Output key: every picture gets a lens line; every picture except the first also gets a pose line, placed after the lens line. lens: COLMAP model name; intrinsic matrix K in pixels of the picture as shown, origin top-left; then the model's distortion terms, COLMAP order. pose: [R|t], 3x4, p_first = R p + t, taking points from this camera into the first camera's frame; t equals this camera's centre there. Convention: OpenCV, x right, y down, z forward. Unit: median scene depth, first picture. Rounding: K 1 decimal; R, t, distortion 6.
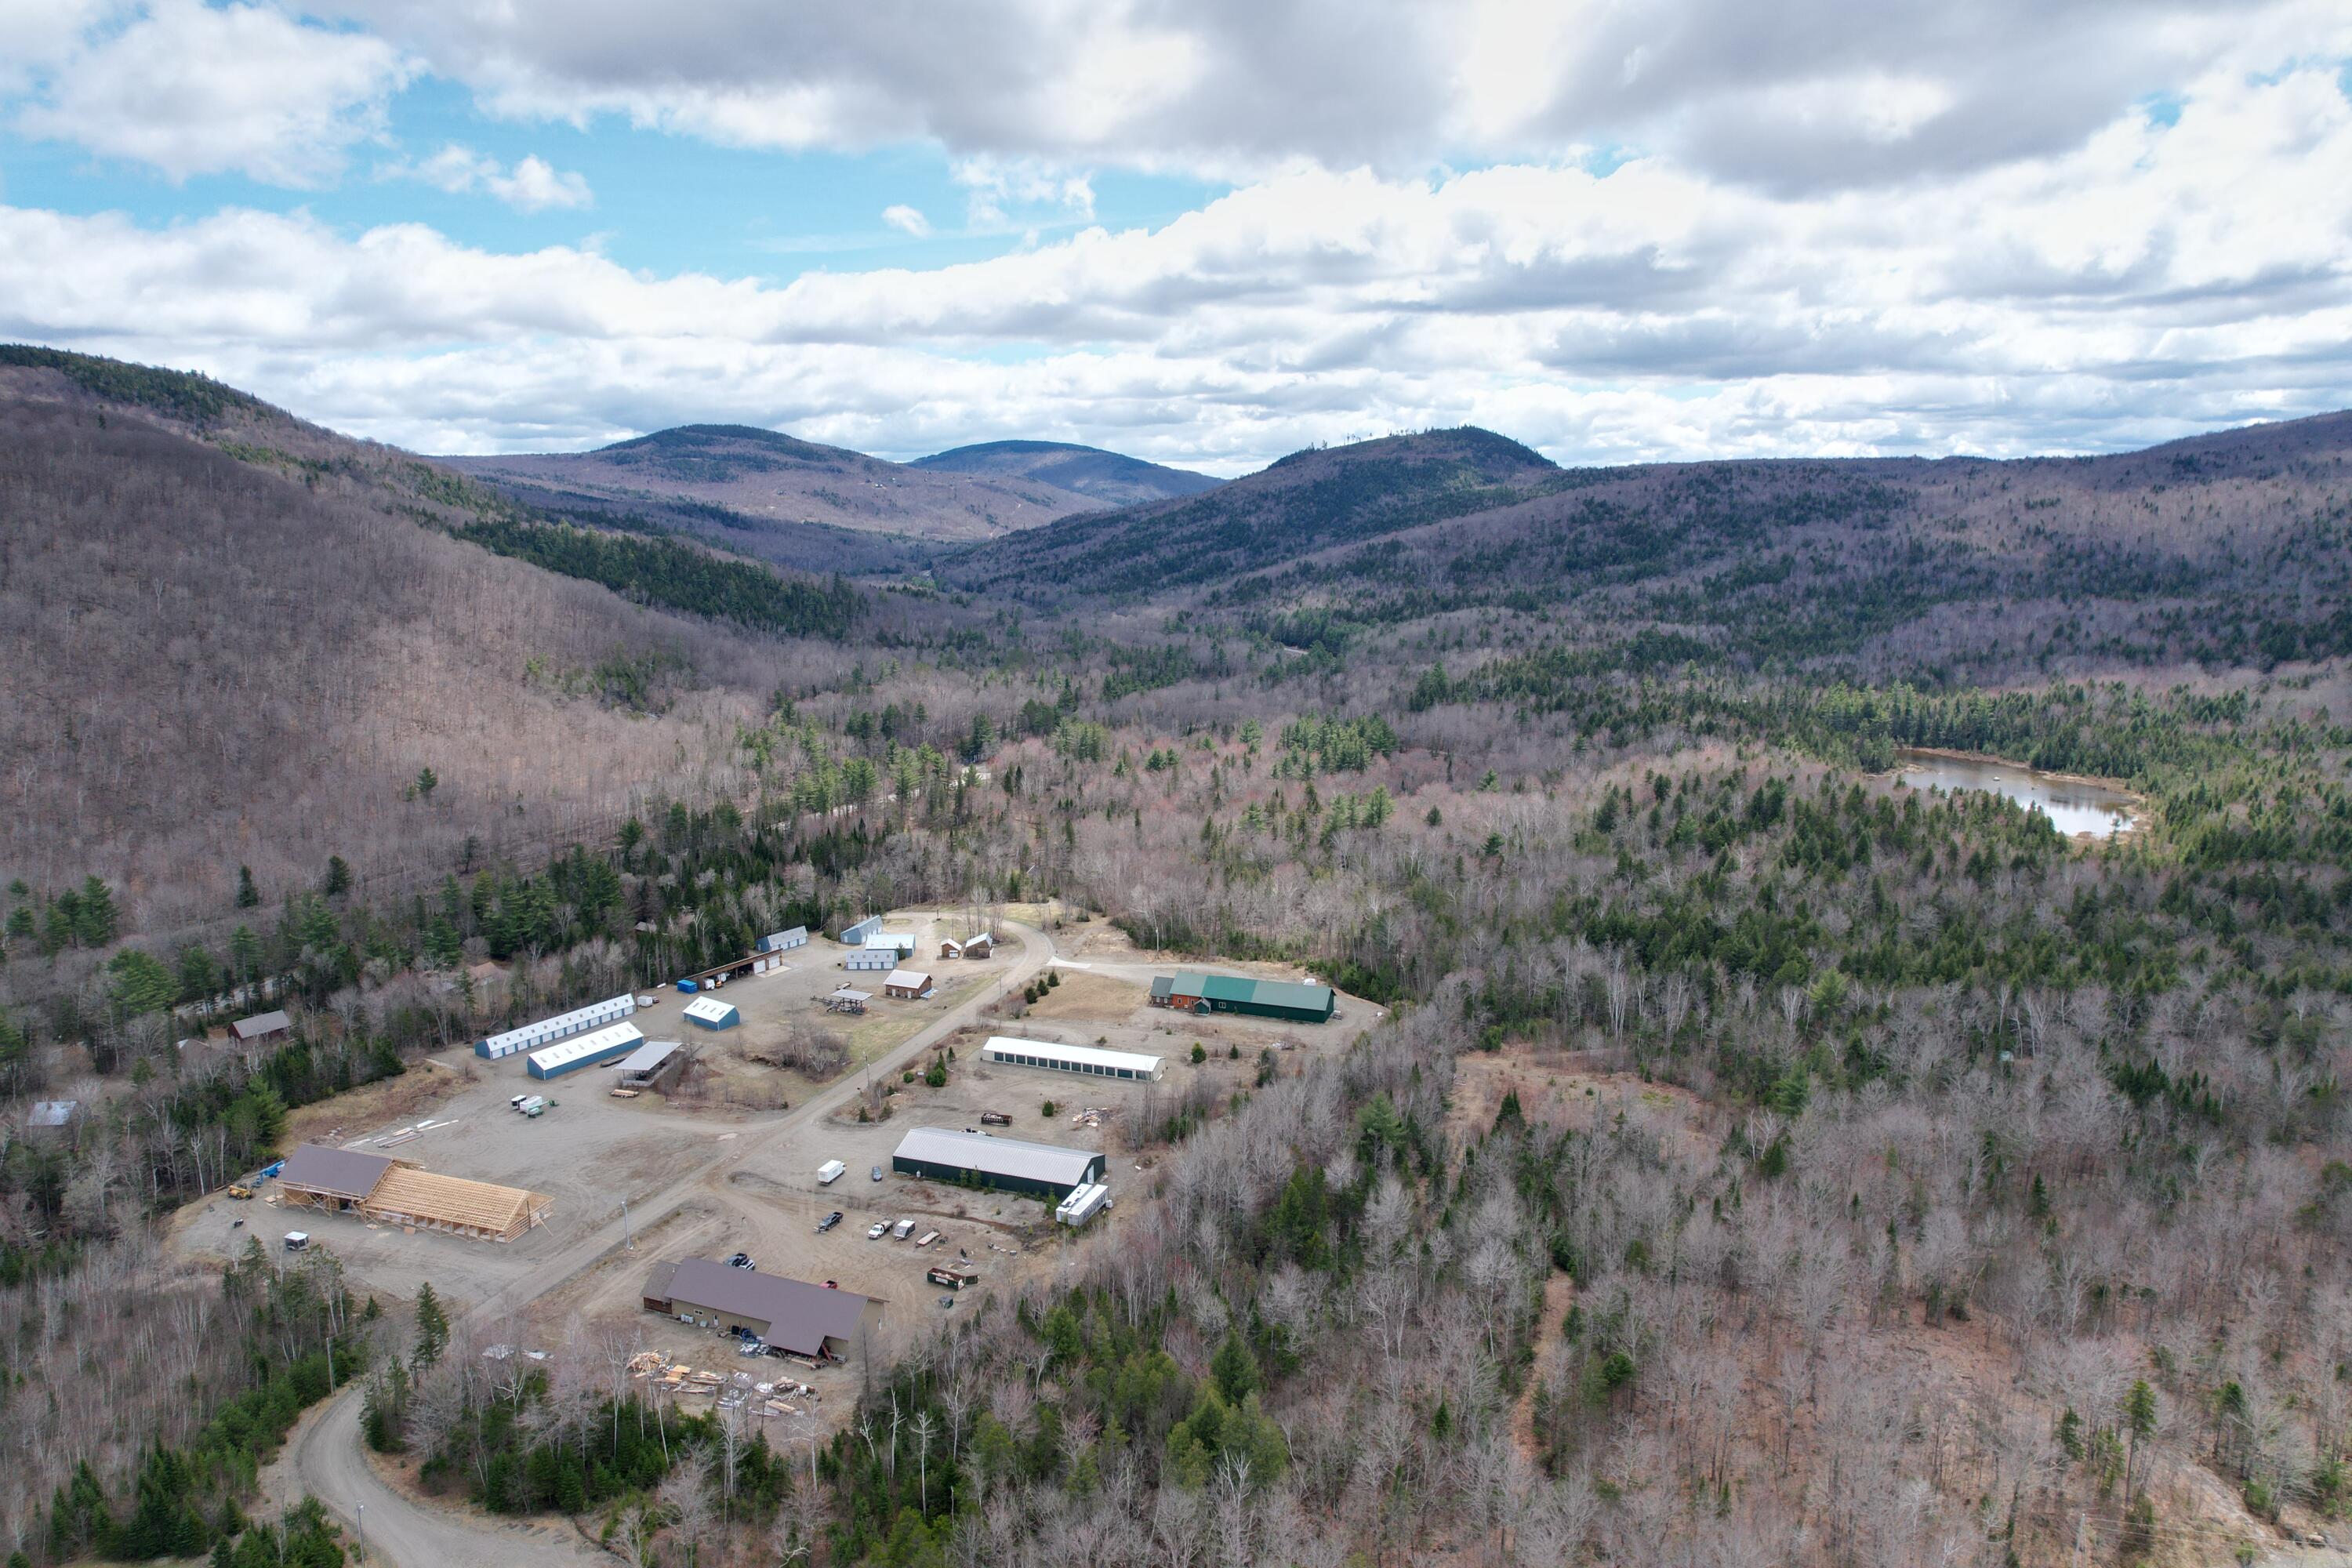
lens RADIAL K [[1487.9, 0, 1176.0], [0, 1487.9, 784.0], [0, 0, 1]] dist [-0.051693, 0.000412]
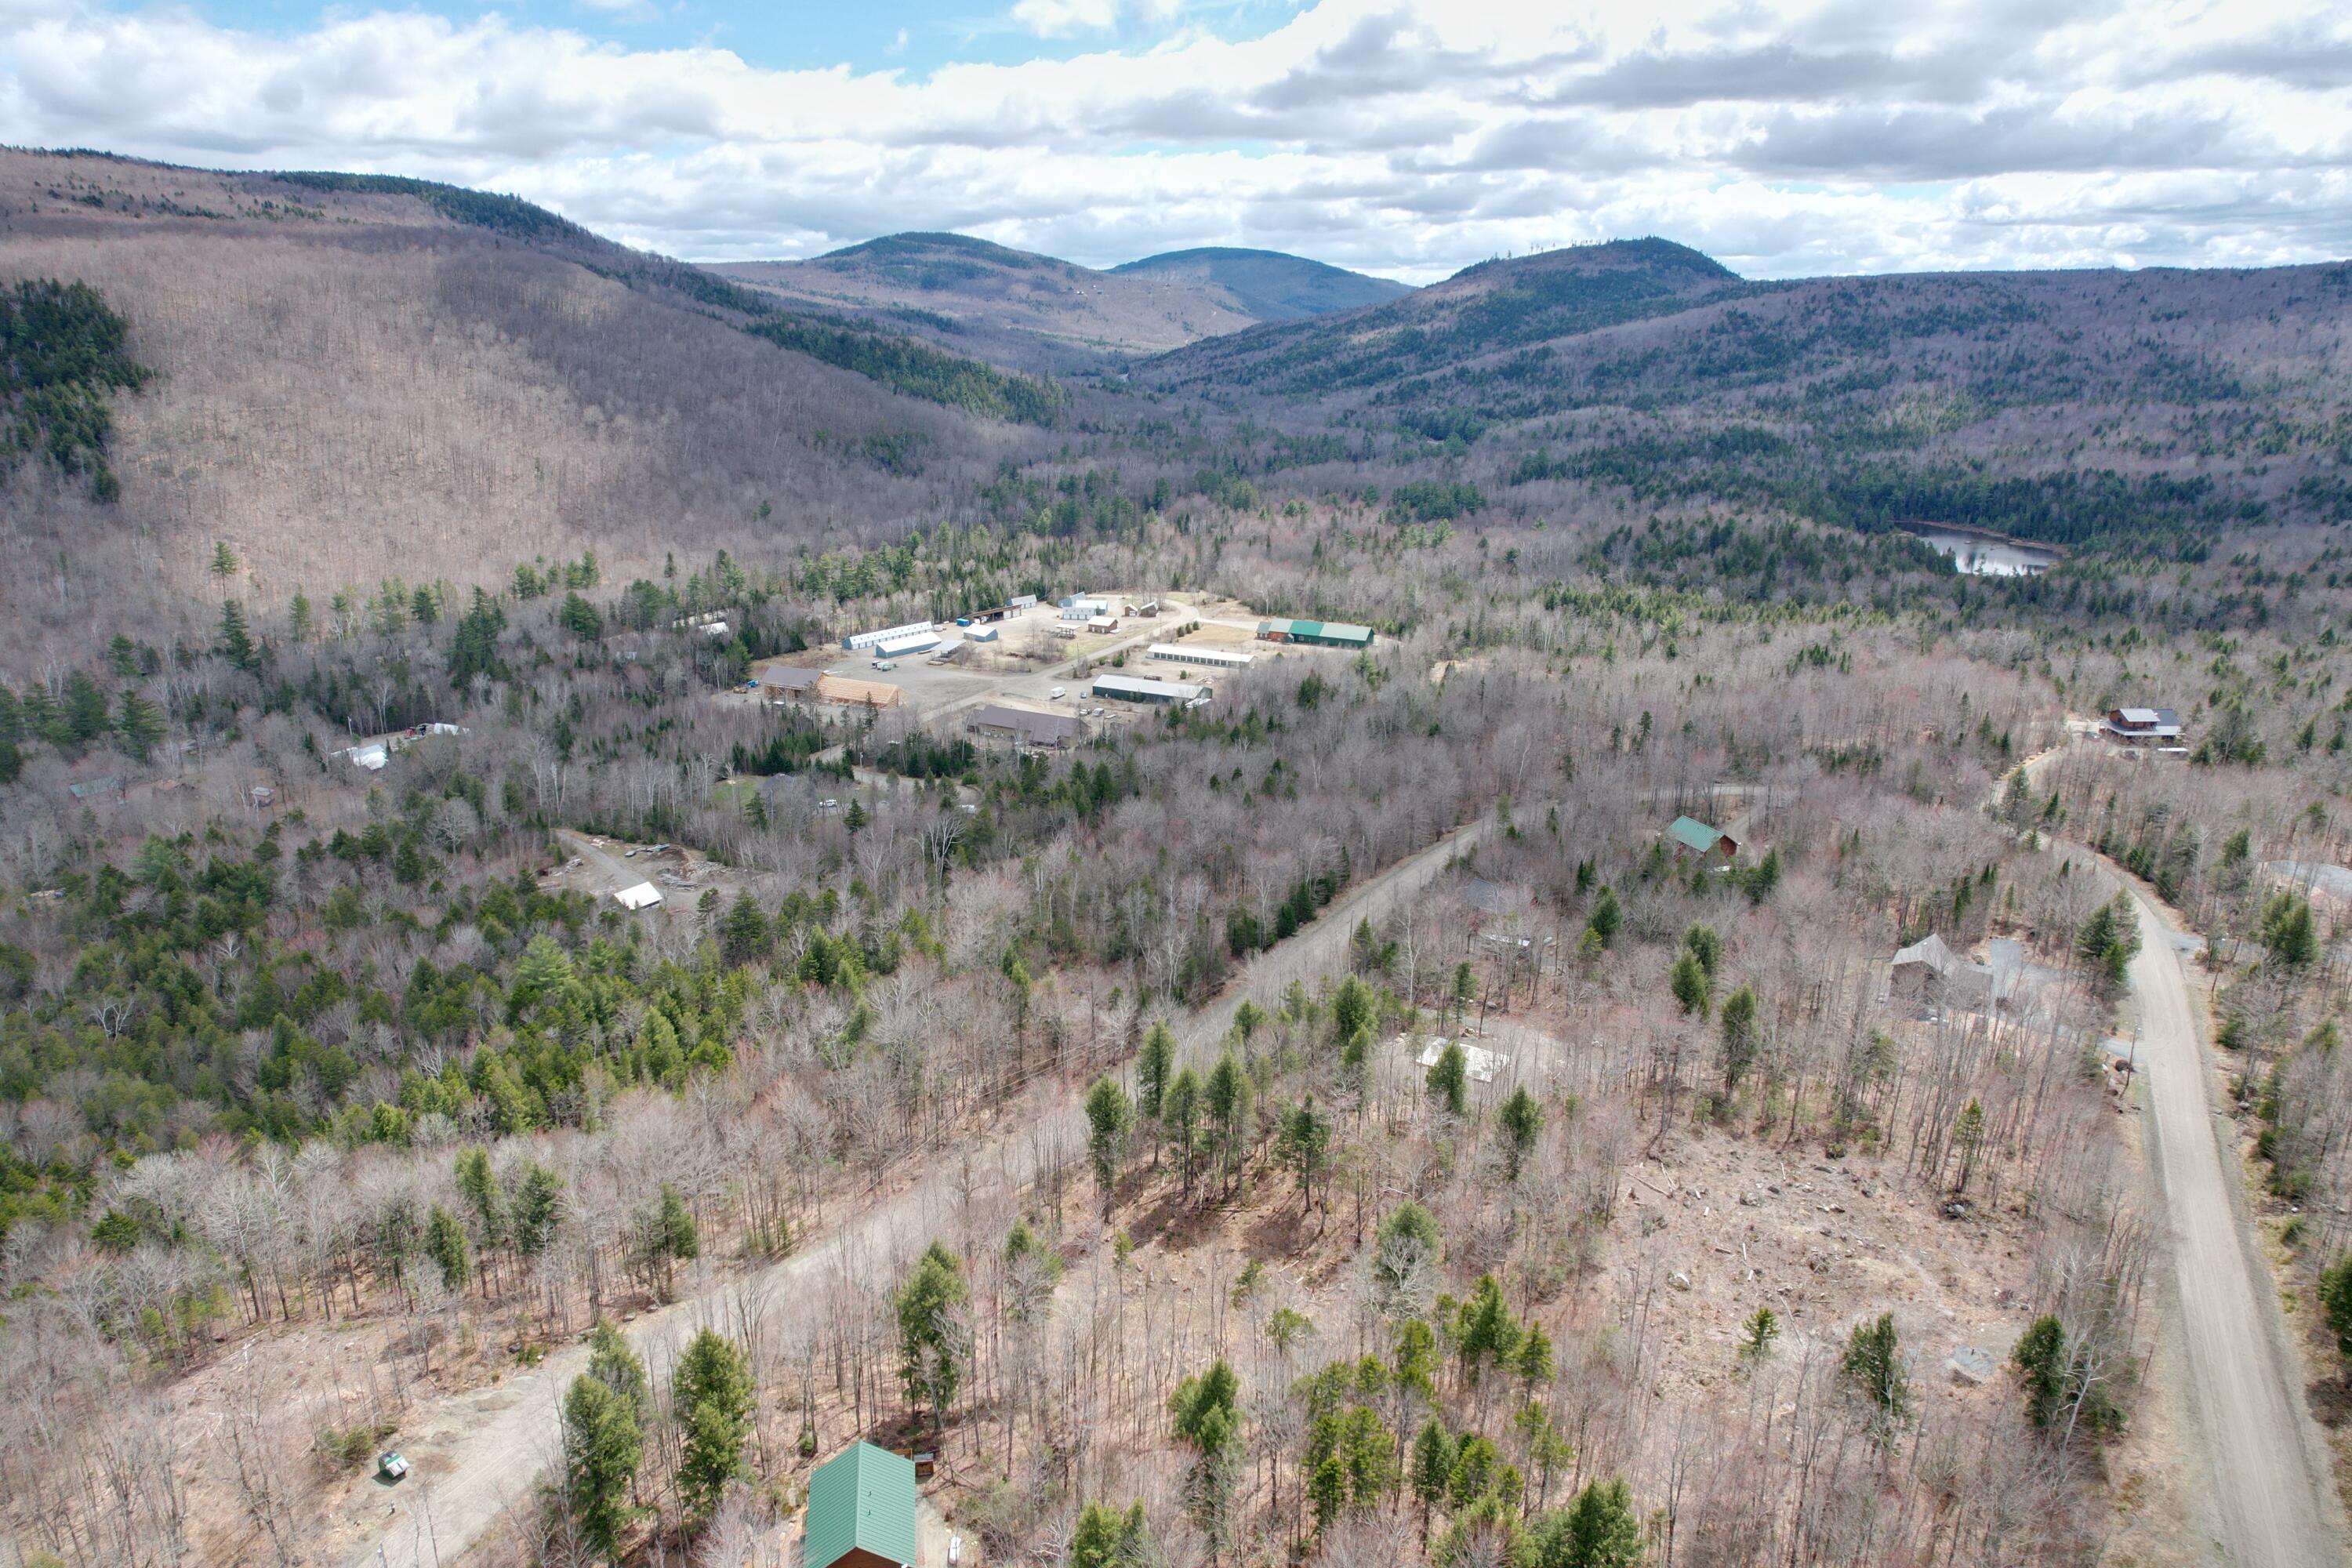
lens RADIAL K [[1499.9, 0, 1175.4], [0, 1499.9, 773.1], [0, 0, 1]] dist [-0.083622, 0.073172]
pose [[0.991277, 0.041685, -0.125029, 0.040103], [-0.027208, 0.992954, 0.115333, 0.043833], [0.128955, -0.110925, 0.985427, -0.226894]]
